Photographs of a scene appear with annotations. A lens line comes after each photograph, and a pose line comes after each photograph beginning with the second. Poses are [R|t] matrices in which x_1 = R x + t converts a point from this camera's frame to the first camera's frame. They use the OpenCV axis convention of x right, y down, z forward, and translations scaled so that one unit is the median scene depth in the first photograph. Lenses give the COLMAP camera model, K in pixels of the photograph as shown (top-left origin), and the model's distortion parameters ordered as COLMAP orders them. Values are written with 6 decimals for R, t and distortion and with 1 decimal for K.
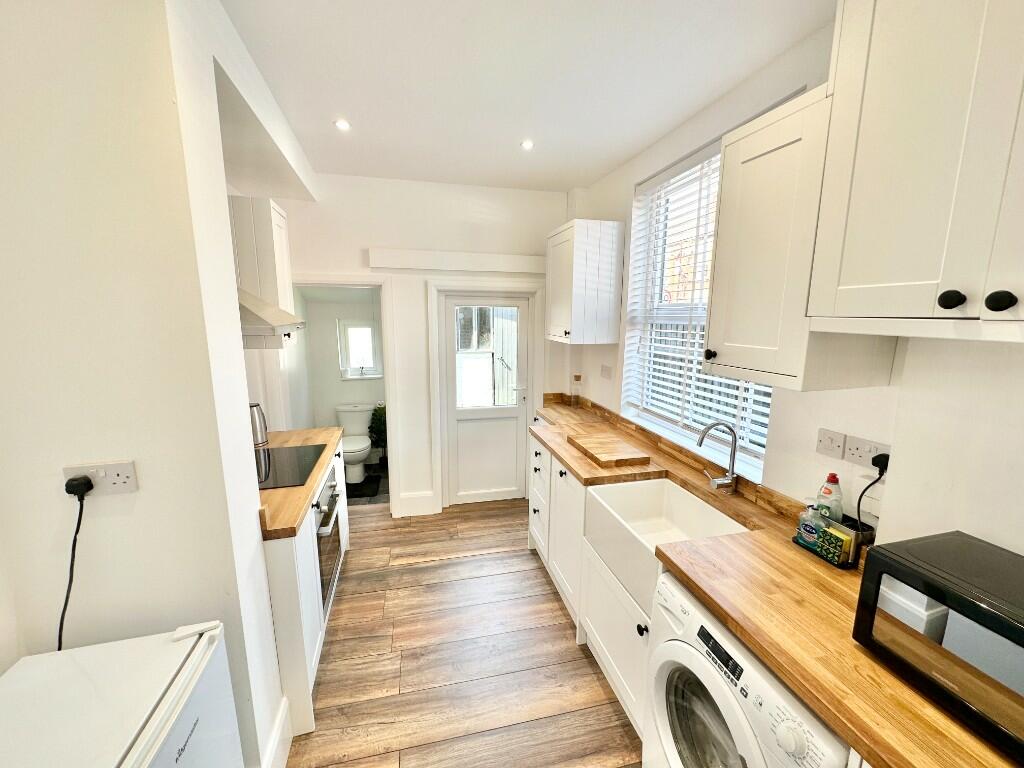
lens RADIAL K [[406.0, 0, 512.4], [0, 406.0, 384.9], [0, 0, 1]] dist [-0.003074, 0.000837]
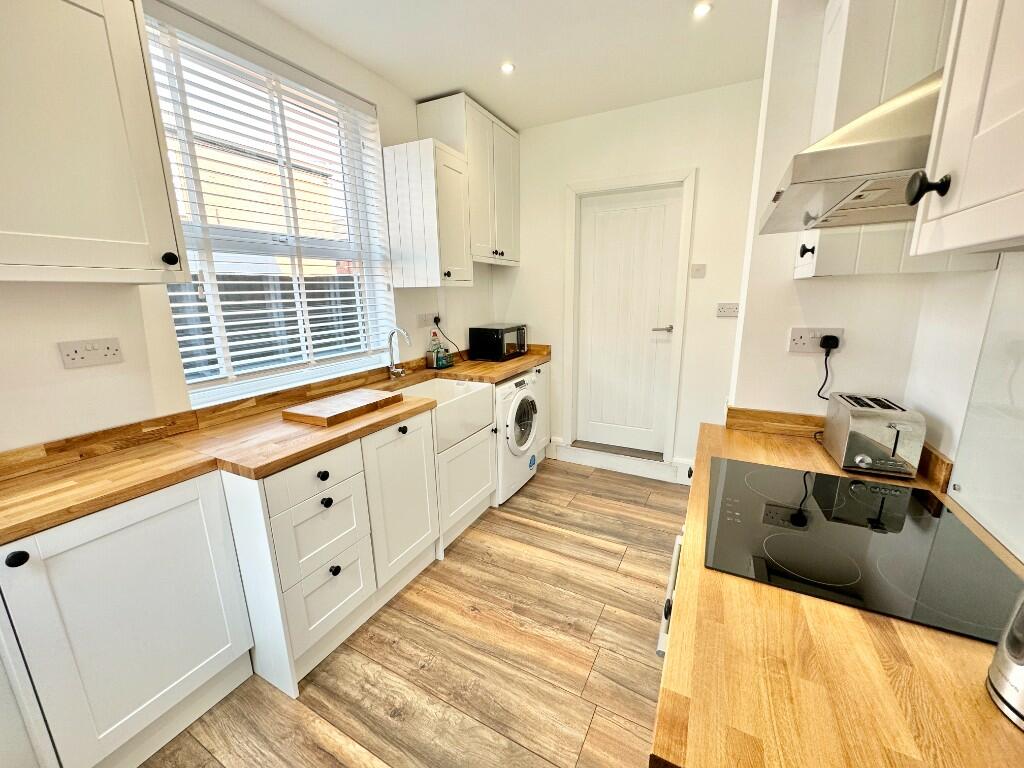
lens RADIAL K [[406.0, 0, 510.0], [0, 406.0, 387.7], [0, 0, 1]] dist [-0.003074, 0.000837]
pose [[-0.744352, -0.148832, 0.650991, -0.650493], [0.126489, 0.925777, 0.356283, -0.152260], [-0.655699, 0.347543, -0.670278, 1.561477]]
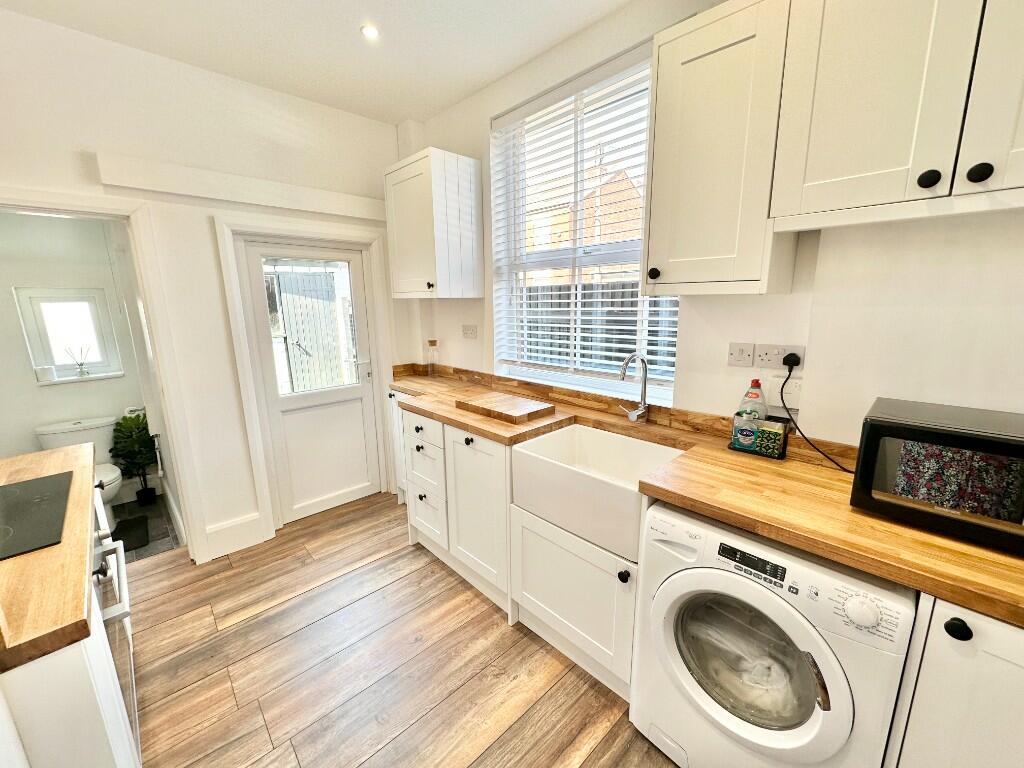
lens RADIAL K [[406.0, 0, 511.9], [0, 406.0, 385.1], [0, 0, 1]] dist [-0.003074, 0.000837]
pose [[0.868215, -0.119749, 0.481522, -0.218203], [0.104813, 0.992804, 0.057915, 0.069801], [-0.484992, 0.000187, 0.874518, 0.238322]]
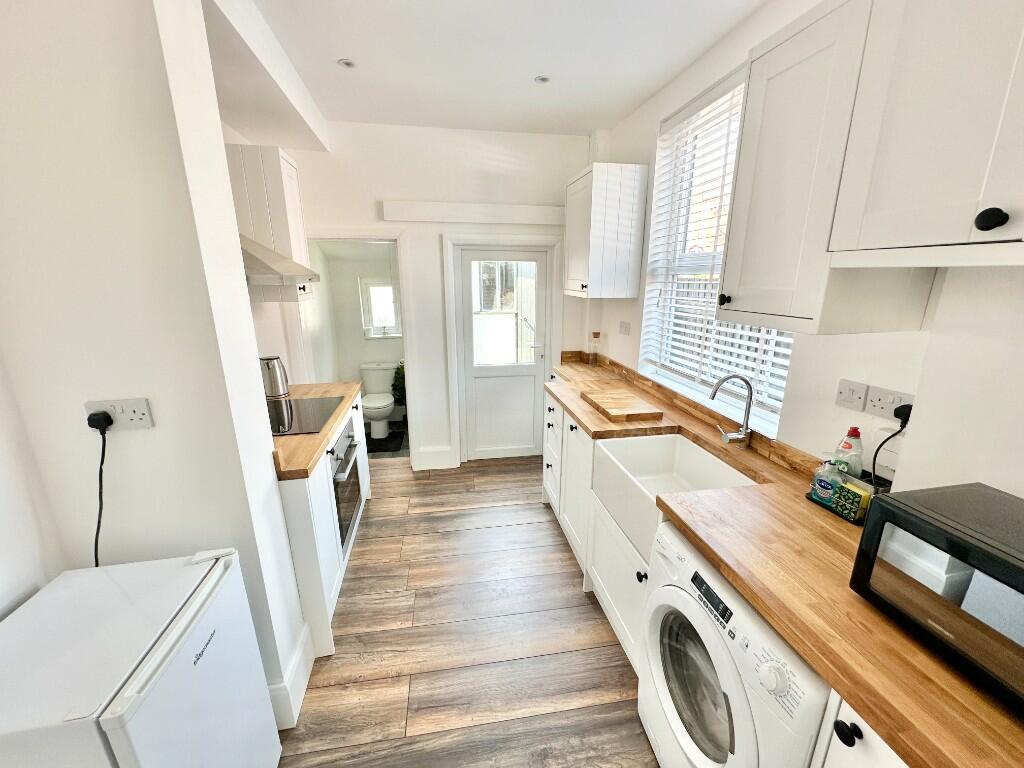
lens RADIAL K [[406.0, 0, 512.7], [0, 406.0, 384.9], [0, 0, 1]] dist [-0.003074, 0.000837]
pose [[0.997633, 0.010693, -0.067921, 0.047427], [-0.004701, 0.996129, 0.087780, 0.030345], [0.068596, -0.087253, 0.993822, 0.011240]]
